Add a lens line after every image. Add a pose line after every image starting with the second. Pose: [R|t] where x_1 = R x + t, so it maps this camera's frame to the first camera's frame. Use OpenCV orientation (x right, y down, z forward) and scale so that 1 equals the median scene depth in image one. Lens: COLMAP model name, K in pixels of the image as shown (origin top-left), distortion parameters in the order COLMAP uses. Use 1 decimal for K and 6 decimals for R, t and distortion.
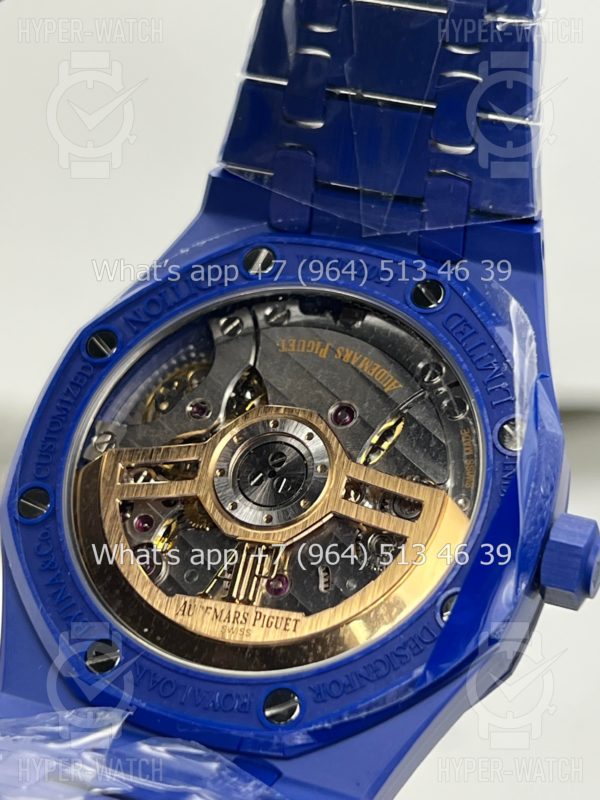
lens RADIAL K [[1812.4, 0, 300.0], [0, 1812.4, 400.0], [0, 0, 1]] dist [0.003033, -0.003616]
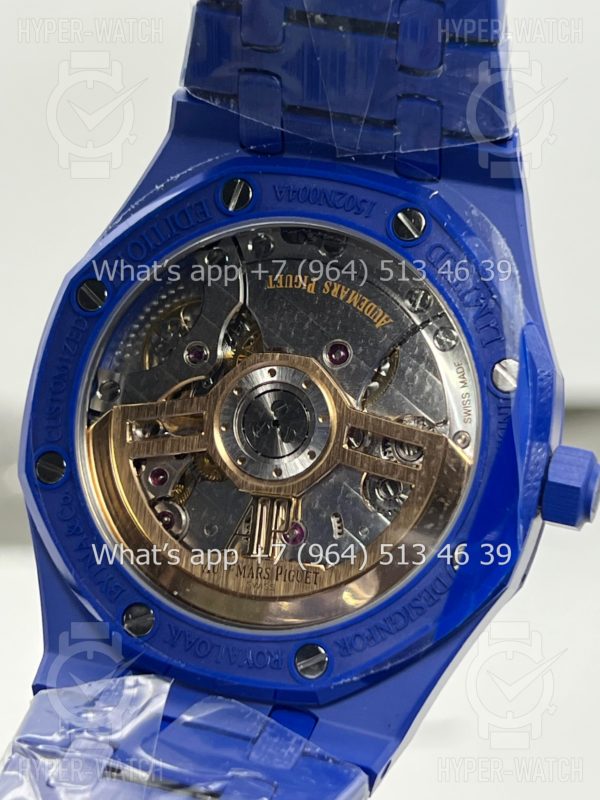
lens RADIAL K [[1812.4, 0, 300.0], [0, 1812.4, 400.0], [0, 0, 1]] dist [0.003033, -0.003616]
pose [[0.993619, -0.111378, -0.017768, 0.018366], [0.111430, 0.945041, 0.307378, -0.288408], [-0.017444, -0.307397, 0.951422, 0.022237]]
